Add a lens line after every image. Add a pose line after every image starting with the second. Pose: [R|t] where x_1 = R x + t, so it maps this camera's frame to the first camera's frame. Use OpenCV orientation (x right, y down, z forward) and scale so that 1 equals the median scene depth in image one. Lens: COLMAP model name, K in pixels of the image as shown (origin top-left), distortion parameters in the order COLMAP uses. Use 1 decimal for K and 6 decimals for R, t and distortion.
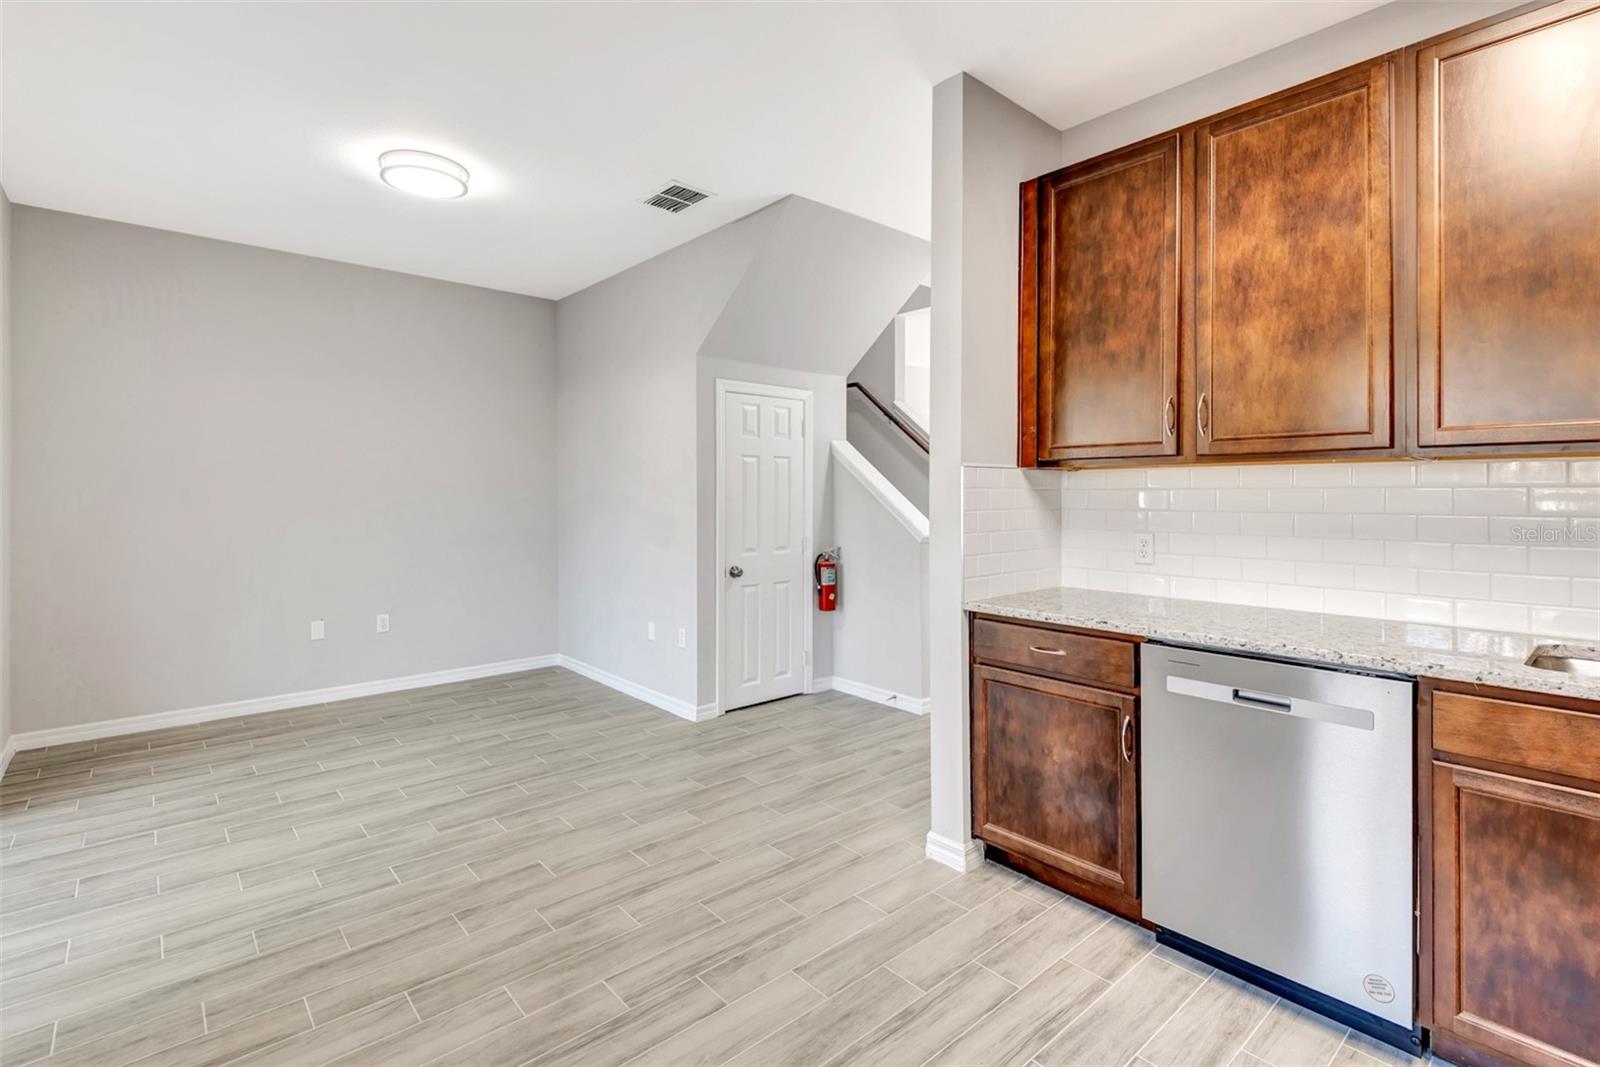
lens RADIAL K [[739.1, 0, 798.9], [0, 739.1, 498.7], [0, 0, 1]] dist [0.029177, -0.013515]
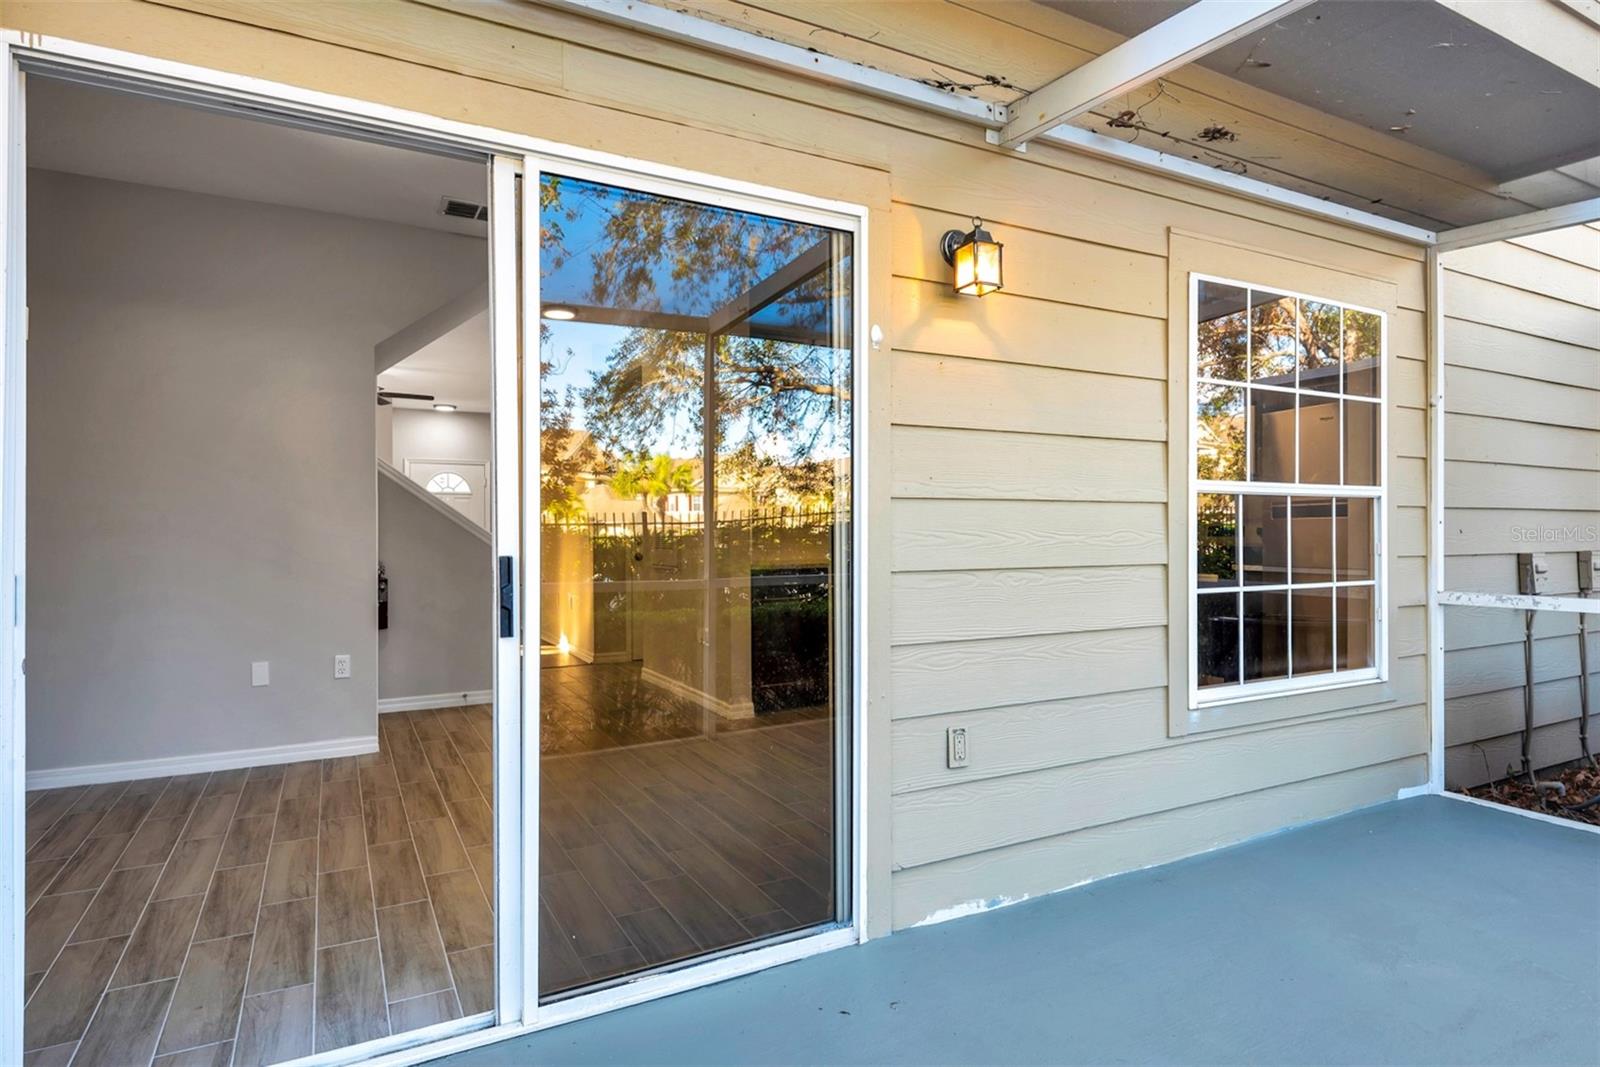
lens RADIAL K [[843.0, 0, 792.3], [0, 843.0, 535.8], [0, 0, 1]] dist [0.019325, -0.015625]
pose [[0.230725, -0.000165, 0.973019, -1.812727], [0.012168, 0.999922, -0.002716, 0.077438], [-0.972943, 0.012466, 0.230709, 0.452799]]
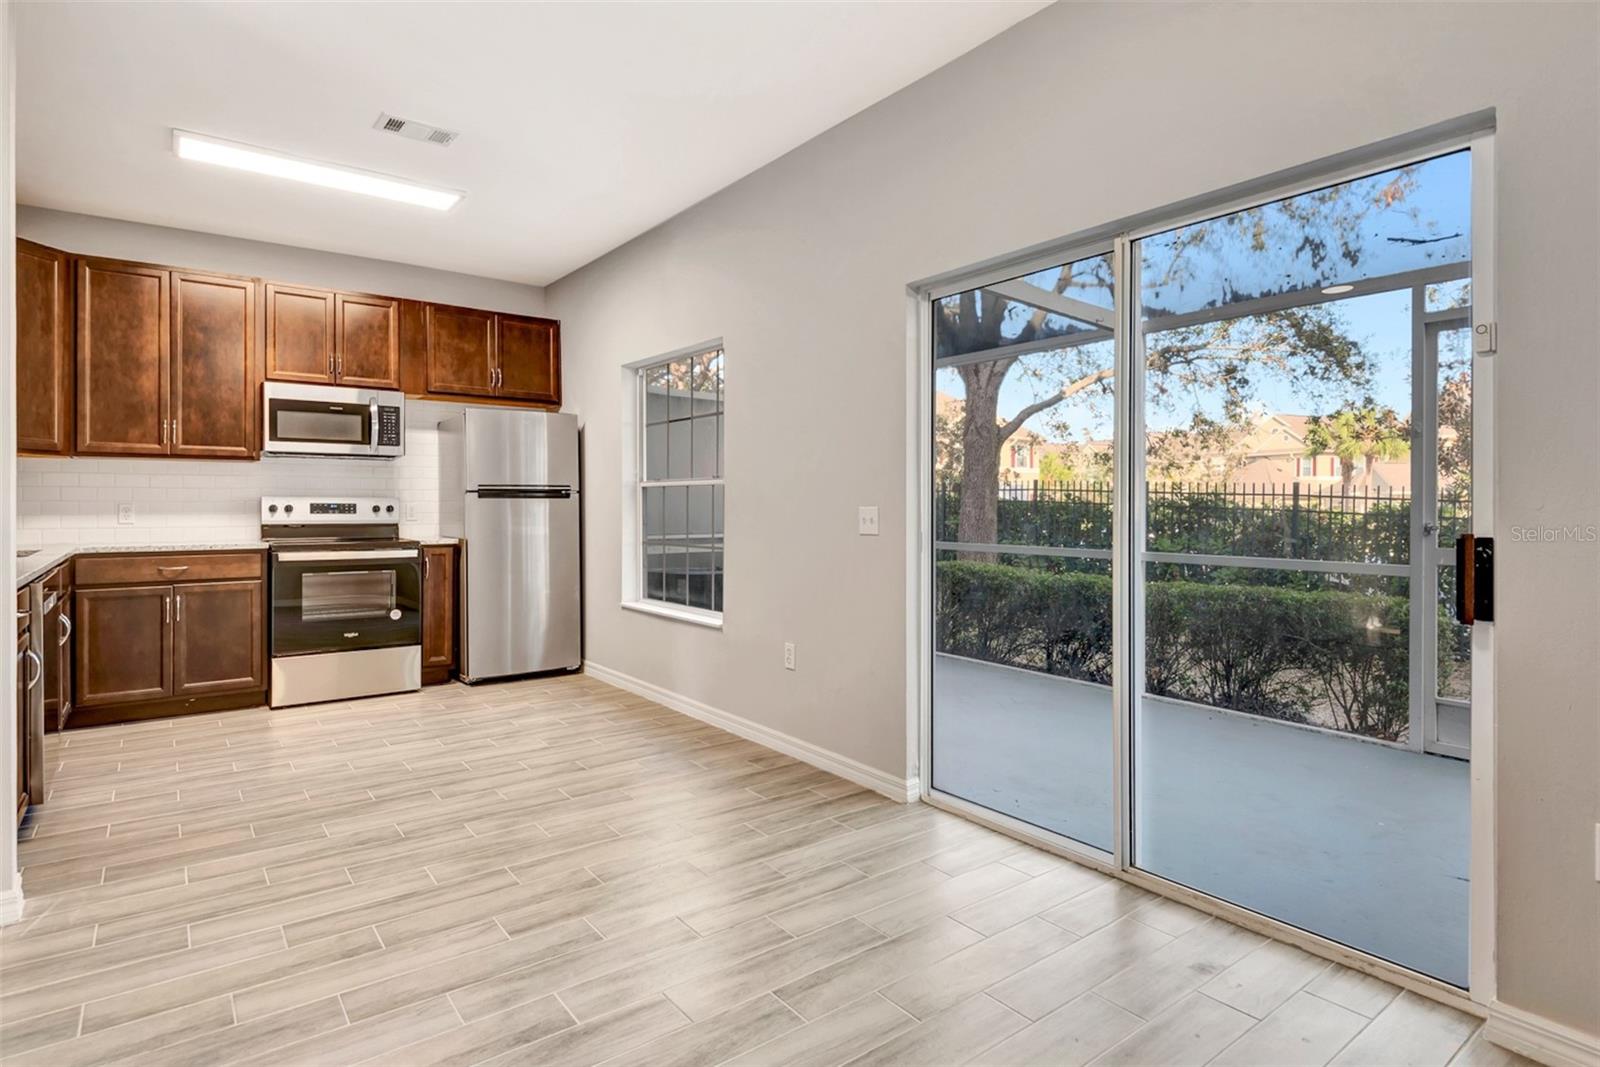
lens RADIAL K [[843.0, 0, 807.1], [0, 843.0, 497.7], [0, 0, 1]] dist [0.019325, -0.015625]
pose [[-0.997997, -0.002030, 0.063227, -0.758938], [-0.002159, 0.999996, -0.001978, 0.048508], [-0.063222, -0.002110, -0.997997, 1.989715]]
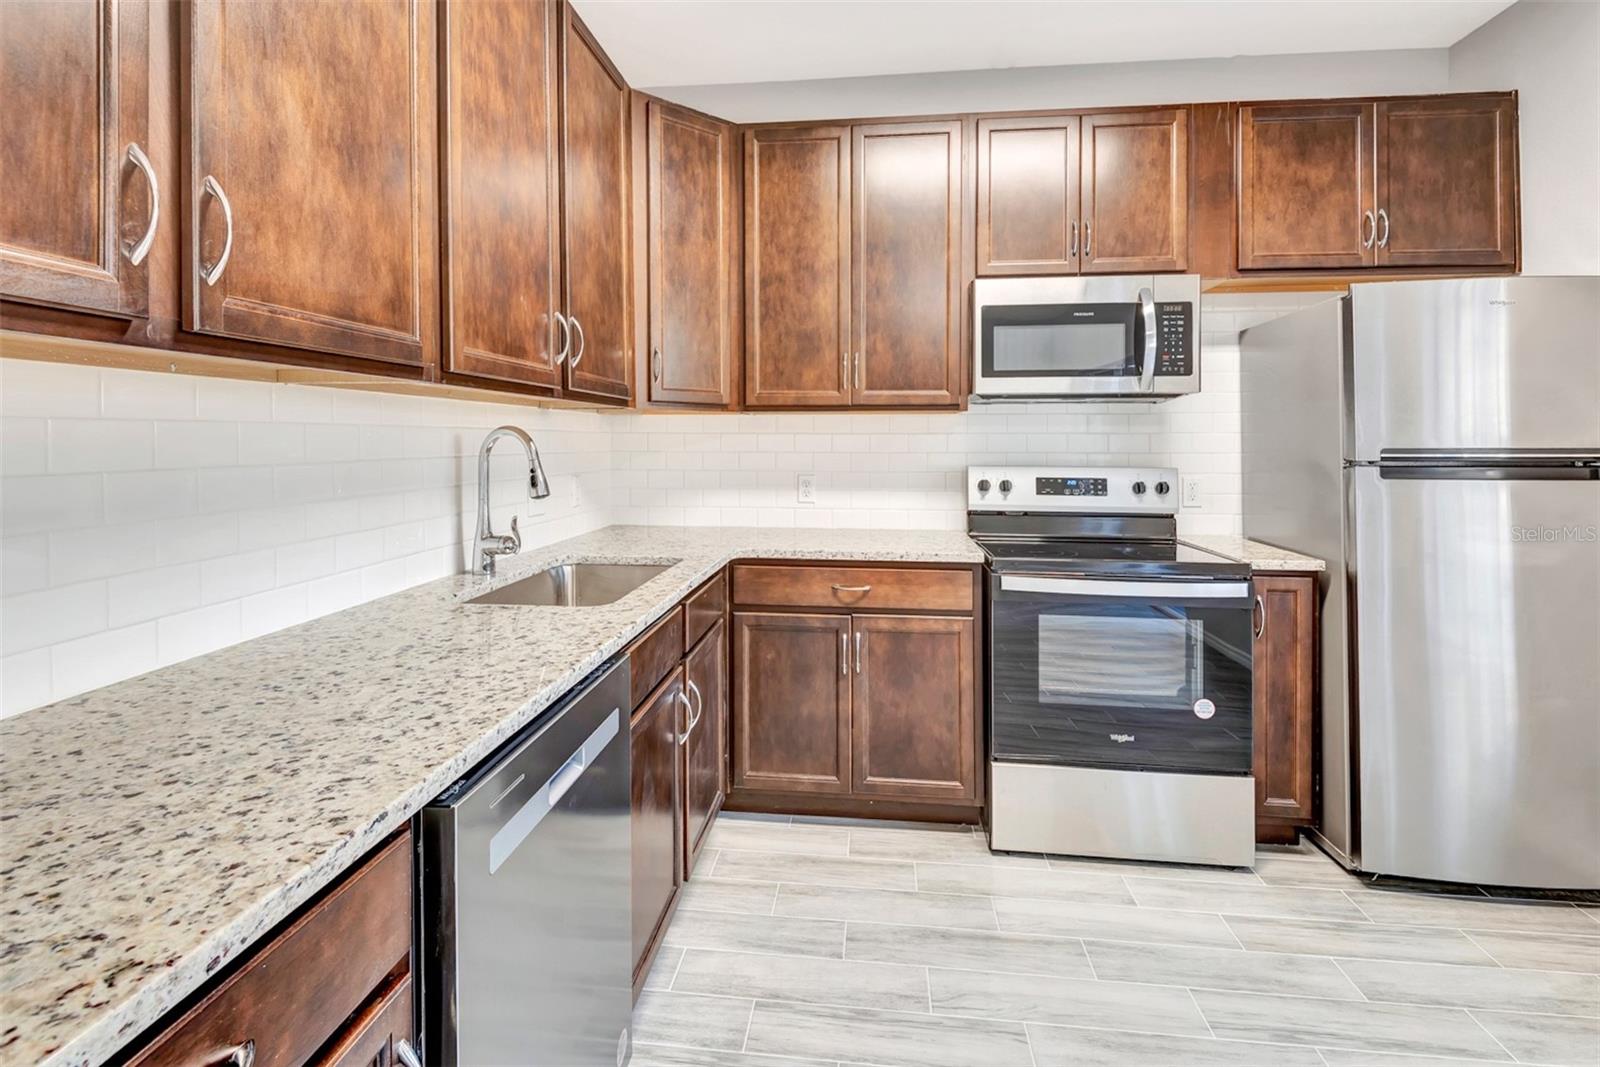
lens RADIAL K [[739.1, 0, 792.7], [0, 739.1, 445.2], [0, 0, 1]] dist [0.029177, -0.013515]
pose [[-0.675486, -0.009965, 0.737306, 0.040159], [0.000222, 0.999906, 0.013718, -0.004731], [-0.737373, 0.009430, -0.675420, 0.983135]]
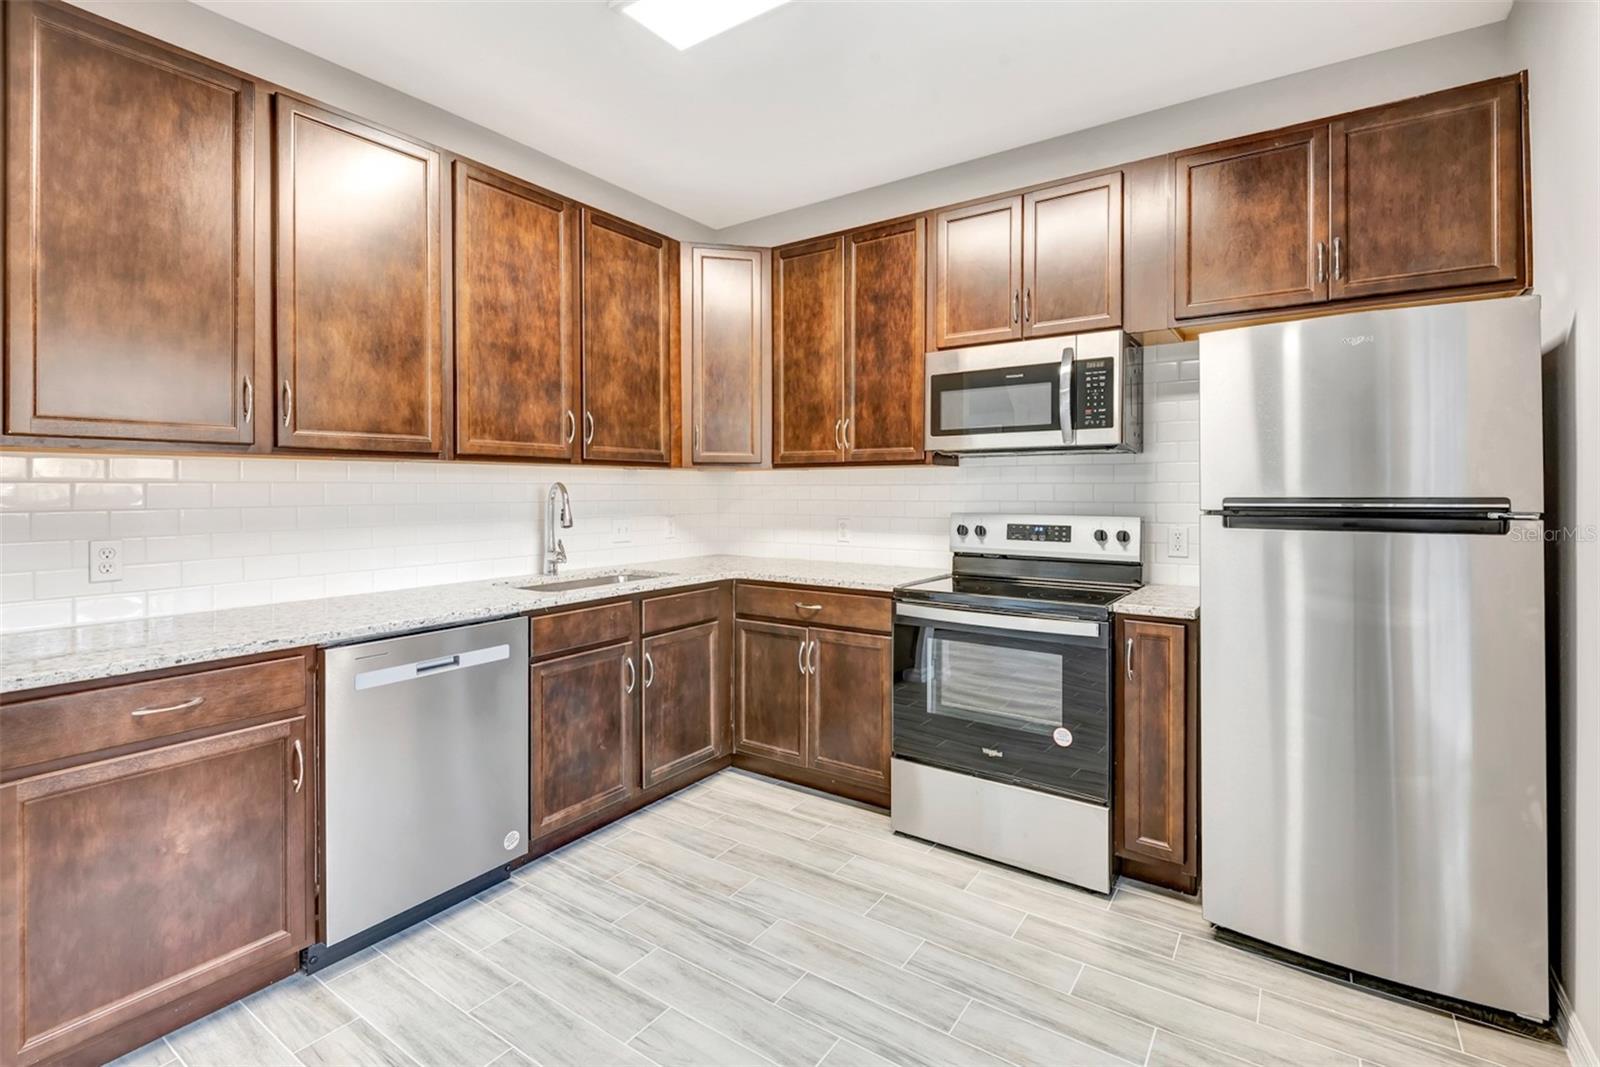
lens RADIAL K [[739.1, 0, 822.0], [0, 739.1, 490.7], [0, 0, 1]] dist [0.029177, -0.013515]
pose [[-0.249150, -0.002822, 0.968461, -0.506937], [0.006073, 0.999972, 0.004476, -0.003080], [-0.968446, 0.006997, -0.249126, 0.549389]]
